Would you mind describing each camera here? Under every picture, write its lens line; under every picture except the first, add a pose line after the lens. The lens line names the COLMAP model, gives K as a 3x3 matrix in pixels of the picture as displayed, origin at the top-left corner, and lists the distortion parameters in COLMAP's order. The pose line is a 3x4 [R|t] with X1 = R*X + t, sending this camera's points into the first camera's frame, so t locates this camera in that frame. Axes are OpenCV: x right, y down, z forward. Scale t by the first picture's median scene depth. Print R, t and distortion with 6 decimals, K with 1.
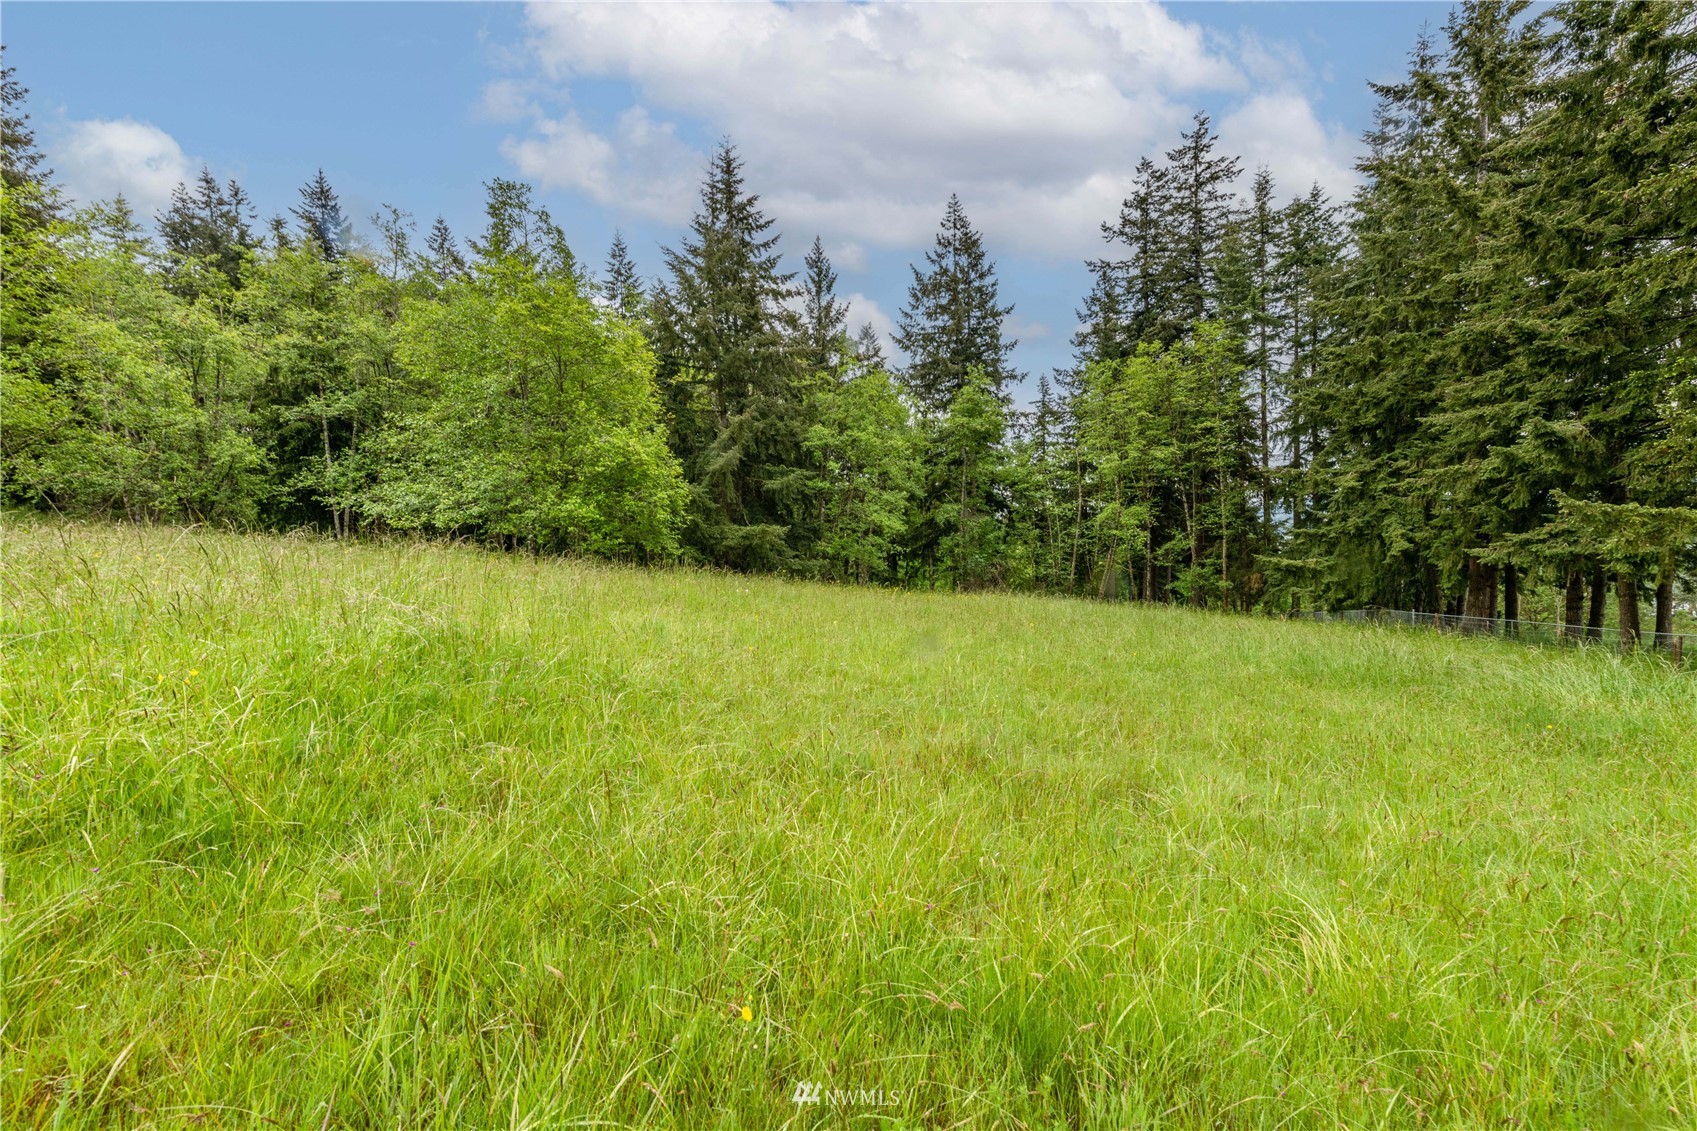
lens RADIAL K [[661.0, 0, 846.1], [0, 661.0, 562.3], [0, 0, 1]] dist [0.014751, -0.003551]
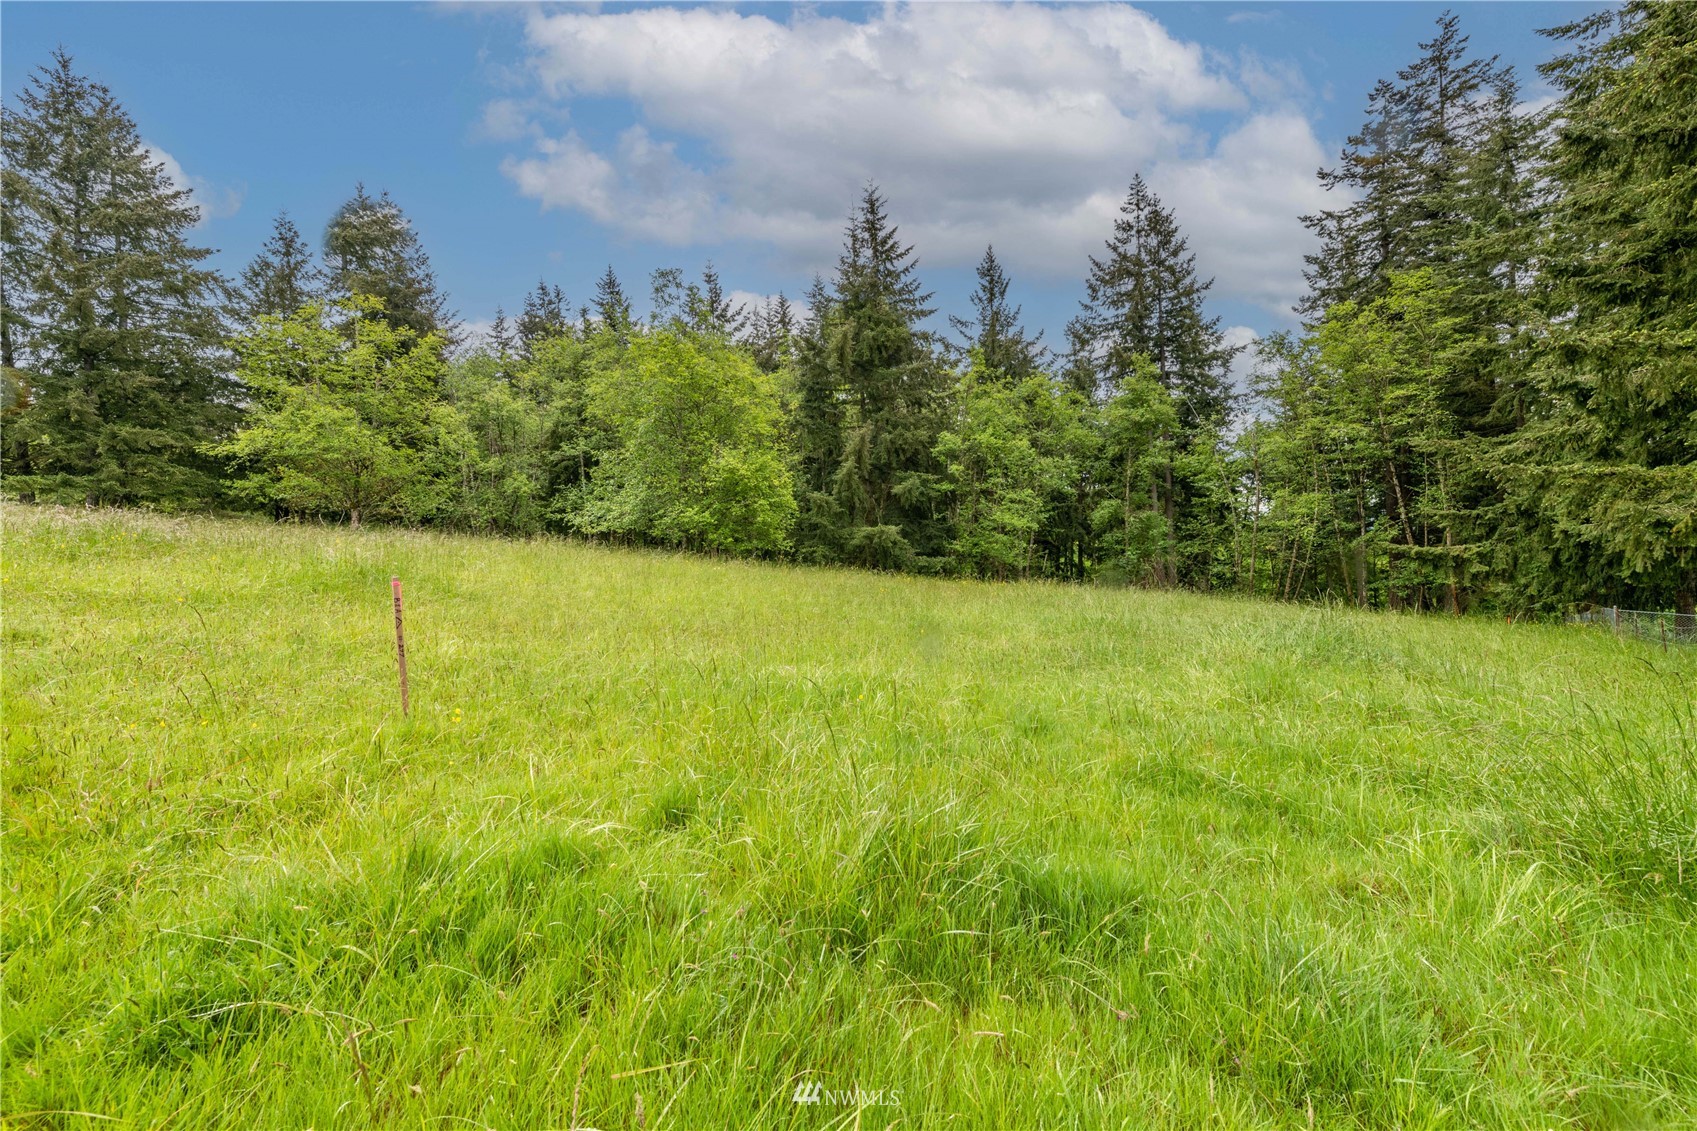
lens RADIAL K [[661.0, 0, 846.1], [0, 661.0, 562.3], [0, 0, 1]] dist [0.014751, -0.003551]
pose [[0.930333, -0.008917, -0.366608, 0.165623], [0.004870, 0.999917, -0.011963, 0.013503], [0.366684, 0.009344, 0.930298, -0.044021]]
